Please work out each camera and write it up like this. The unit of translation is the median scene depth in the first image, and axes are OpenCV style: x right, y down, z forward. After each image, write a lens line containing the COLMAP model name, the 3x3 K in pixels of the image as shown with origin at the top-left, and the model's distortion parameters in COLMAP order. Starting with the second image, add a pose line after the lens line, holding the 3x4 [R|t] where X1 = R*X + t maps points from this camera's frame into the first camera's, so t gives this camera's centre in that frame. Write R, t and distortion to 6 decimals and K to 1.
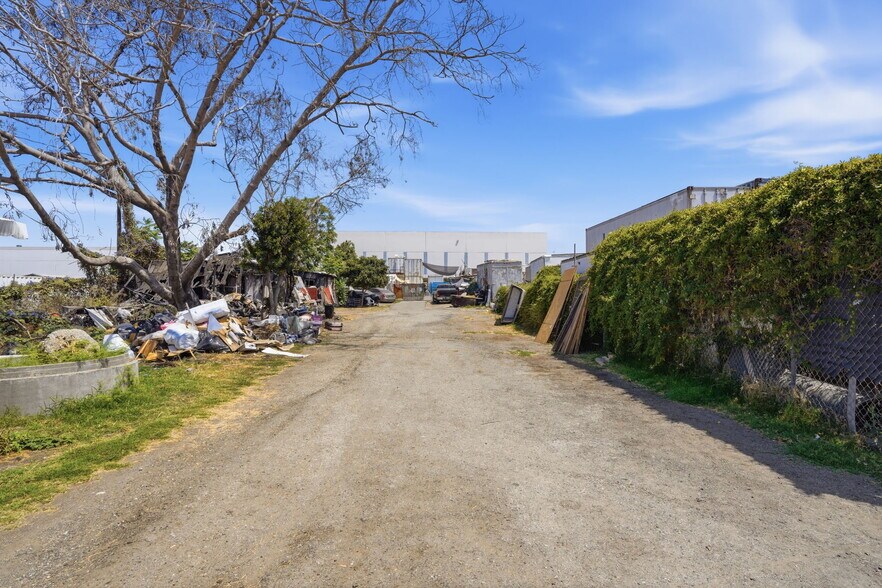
lens RADIAL K [[546.3, 0, 441.0], [0, 546.3, 294.0], [0, 0, 1]] dist [-0.001705, -0.000571]
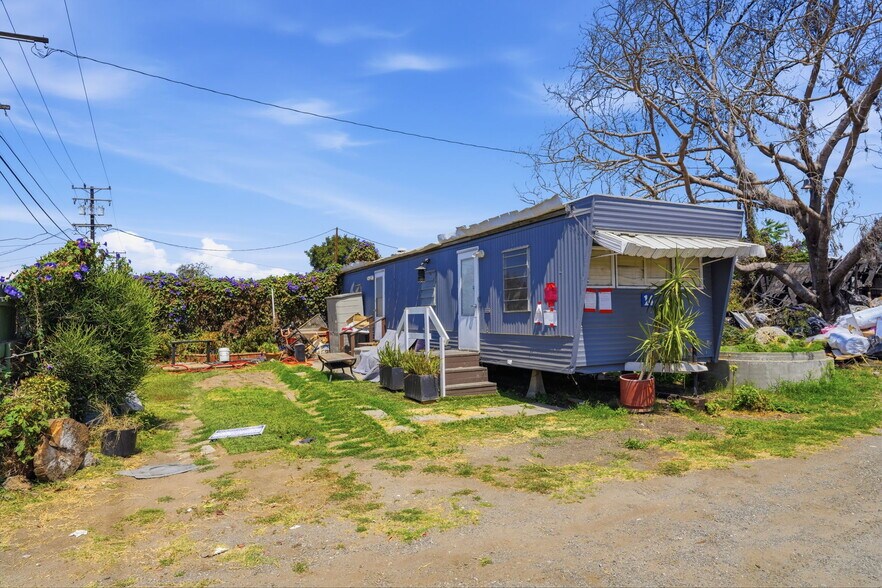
lens RADIAL K [[546.3, 0, 441.0], [0, 546.3, 294.0], [0, 0, 1]] dist [-0.001705, -0.000571]
pose [[0.505116, -0.014513, -0.862929, 0.000434], [0.007508, 0.999895, -0.012422, 0.000417], [0.863019, -0.000204, 0.505172, -0.120237]]
